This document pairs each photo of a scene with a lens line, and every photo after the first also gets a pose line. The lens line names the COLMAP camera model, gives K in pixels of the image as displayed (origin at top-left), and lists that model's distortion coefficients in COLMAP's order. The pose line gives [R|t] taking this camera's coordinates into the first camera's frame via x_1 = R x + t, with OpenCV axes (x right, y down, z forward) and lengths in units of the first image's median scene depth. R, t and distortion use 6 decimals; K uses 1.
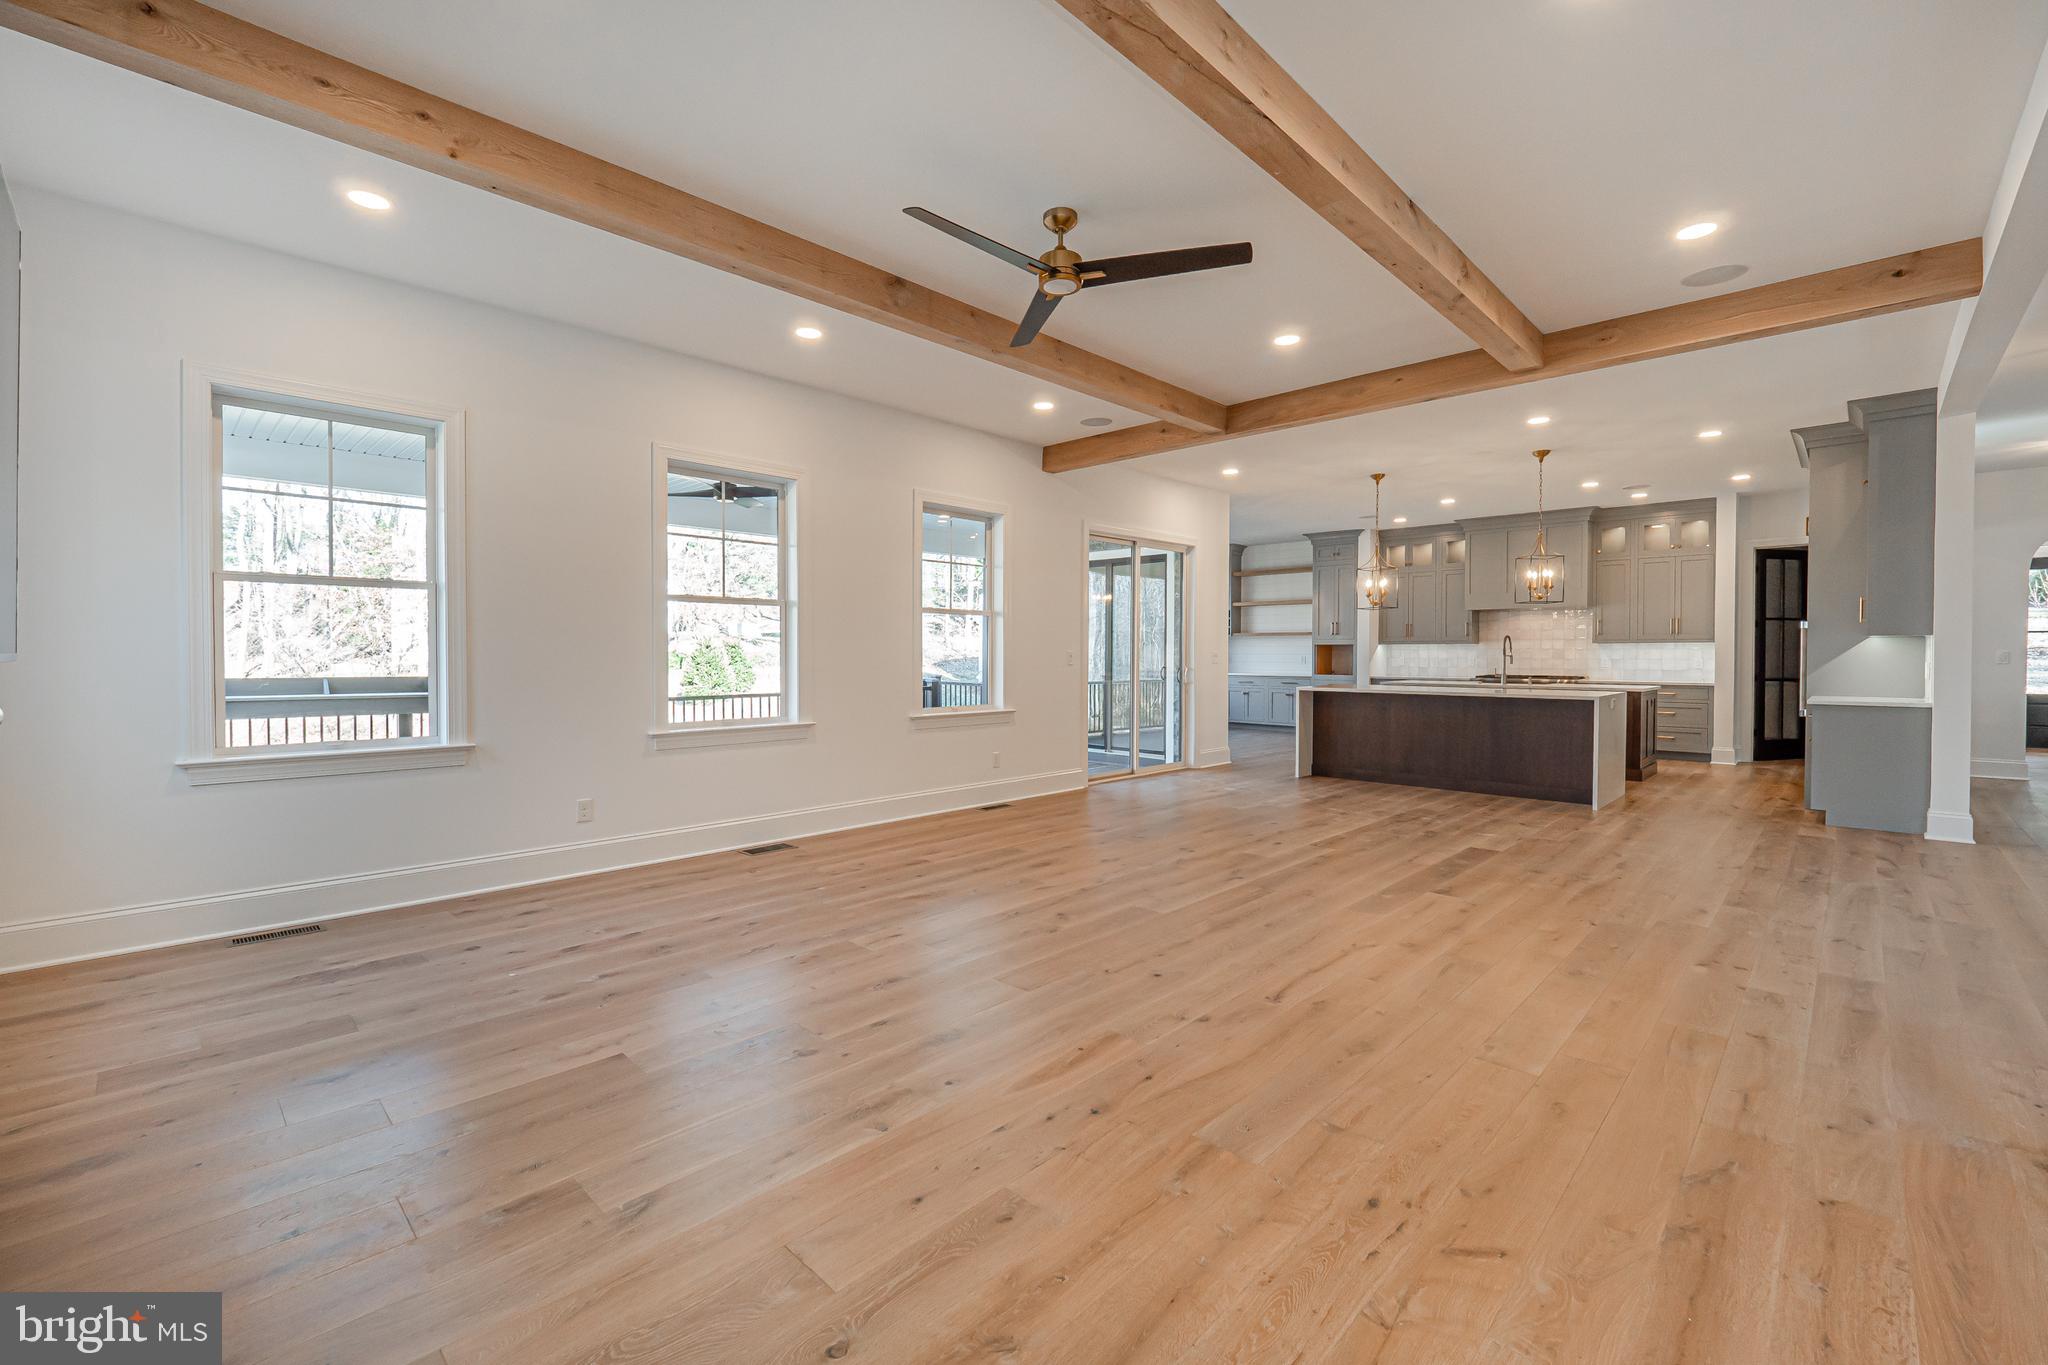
lens RADIAL K [[843.9, 0, 1014.0], [0, 843.9, 673.5], [0, 0, 1]] dist [-0.000681, -0.000170]
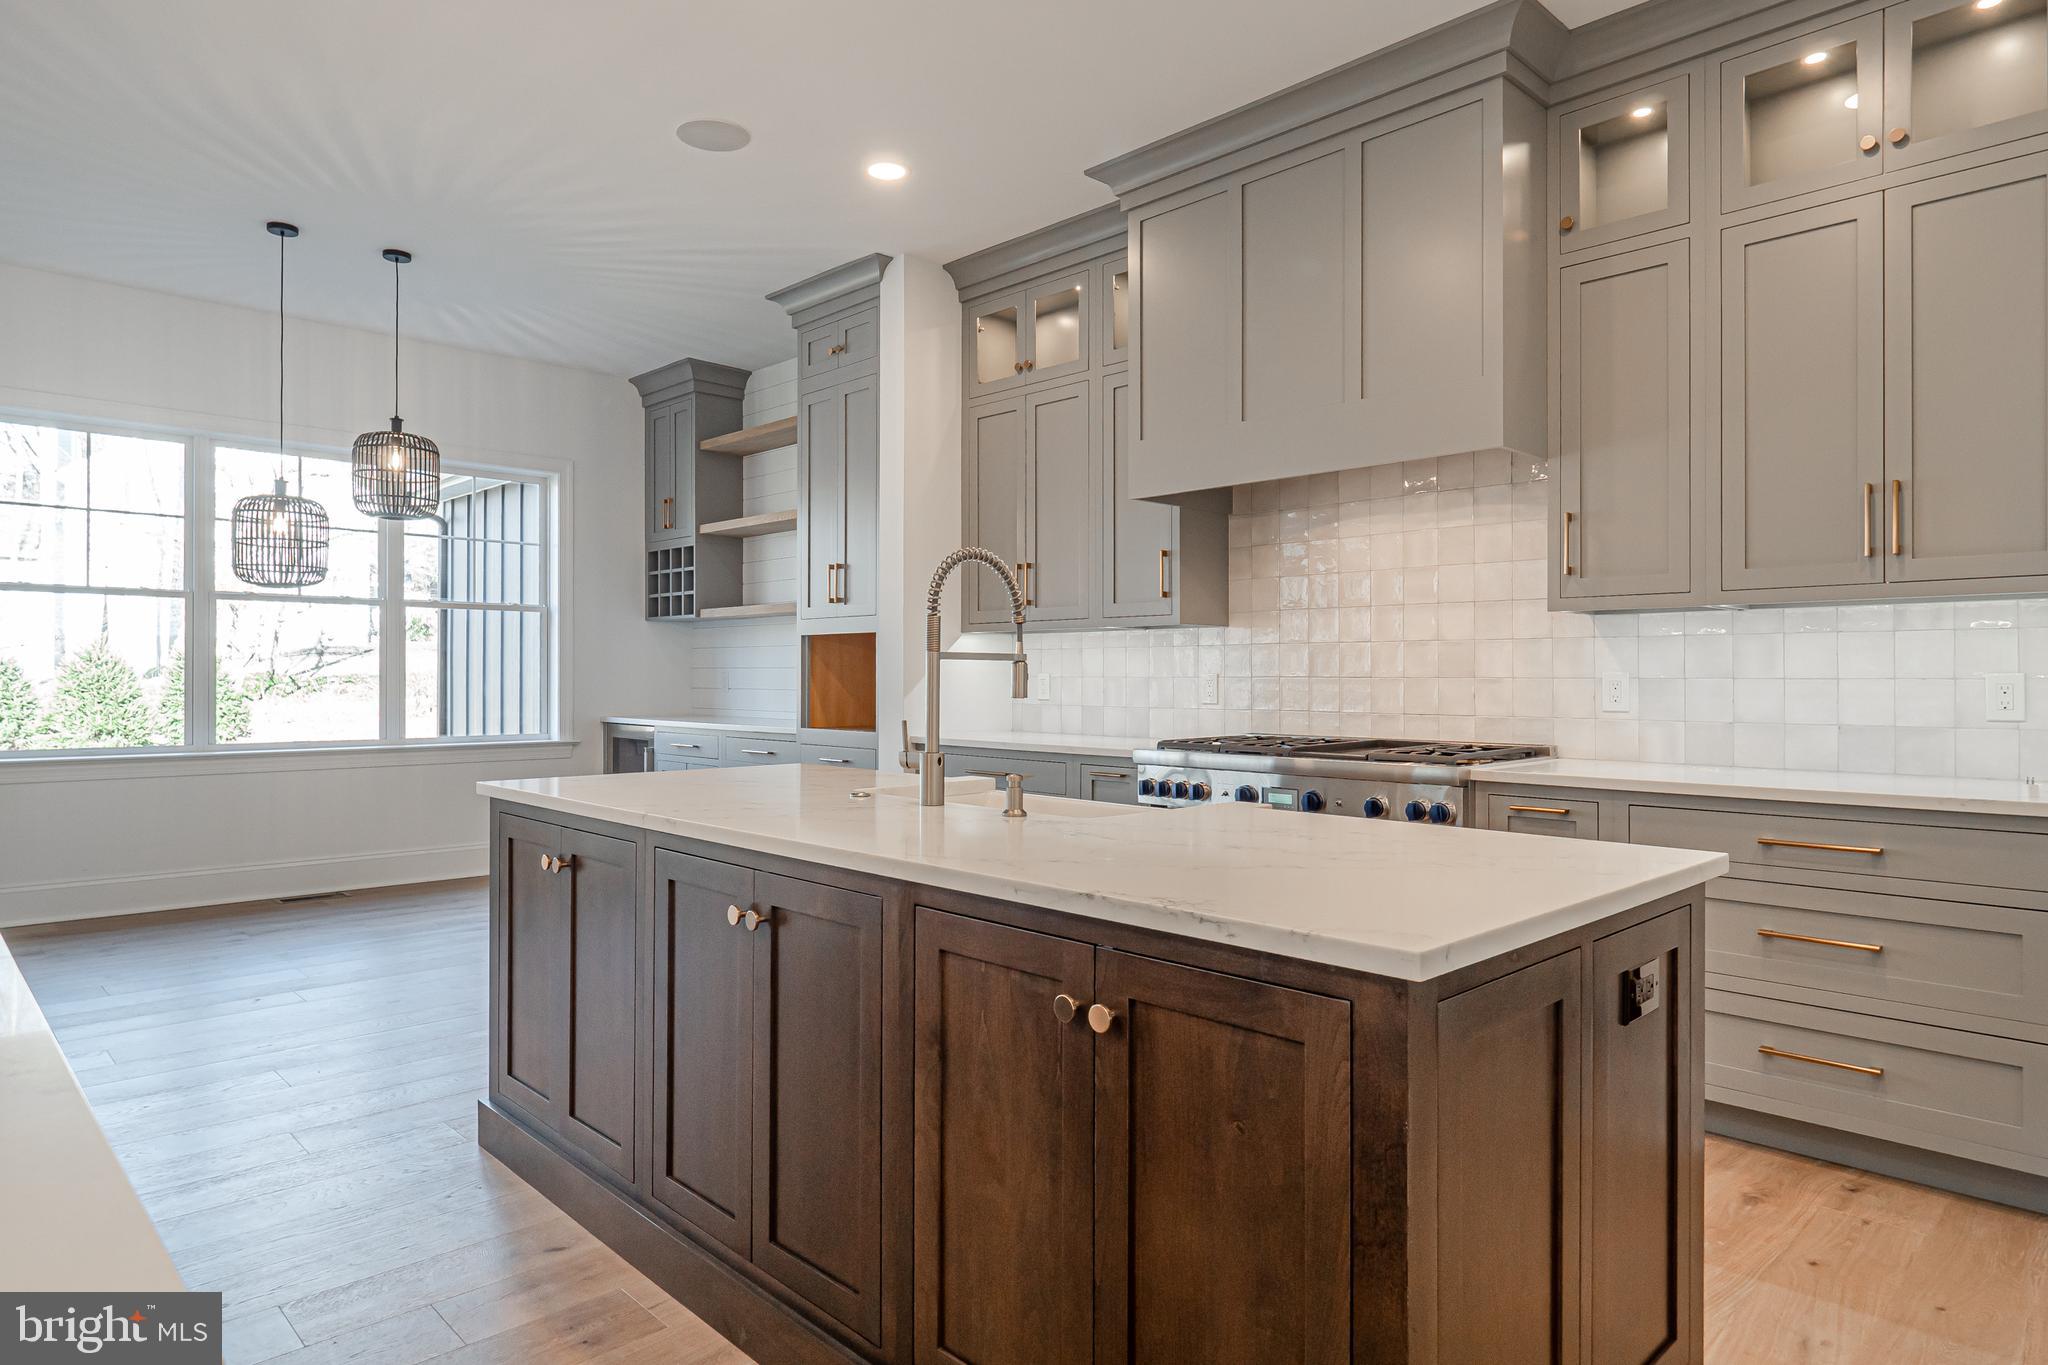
lens RADIAL K [[1198.7, 0, 1025.0], [0, 1198.7, 671.5], [0, 0, 1]] dist [0.010089, -0.000837]
pose [[0.999818, 0.002299, -0.018925, 0.539063], [-0.002836, 0.999592, -0.028438, -0.008873], [0.018852, 0.028487, 0.999416, 0.652027]]
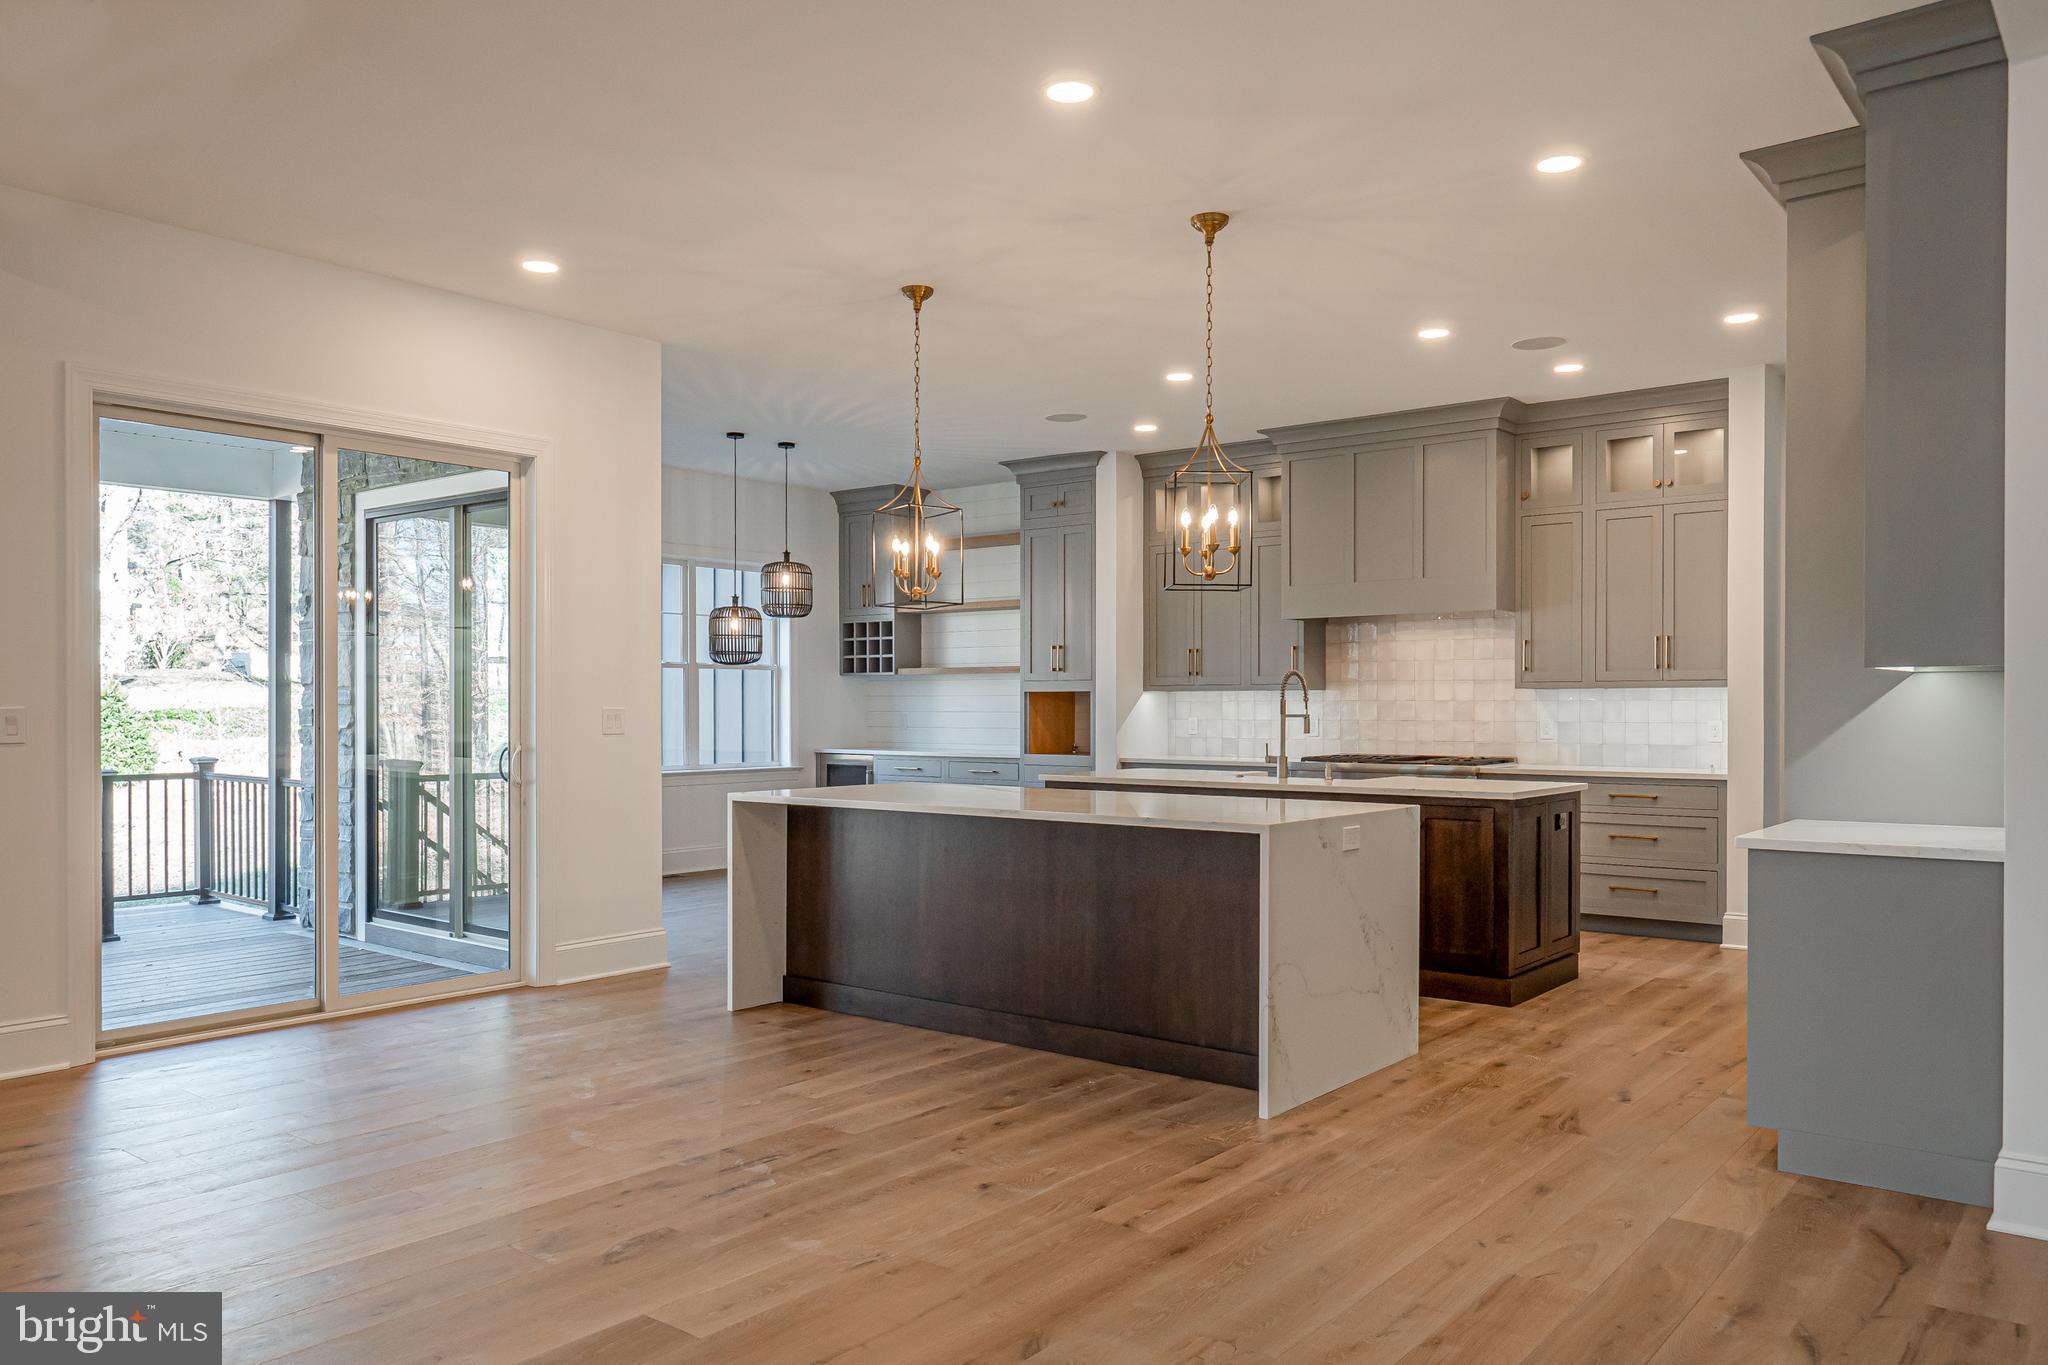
lens RADIAL K [[1442.7, 0, 1037.4], [0, 1442.7, 724.0], [0, 0, 1]] dist [0.032280, 0.001509]
pose [[0.993601, -0.001468, 0.112936, 0.324091], [0.002823, 0.999926, -0.011832, -0.007100], [-0.112910, 0.012075, 0.993532, 0.220467]]
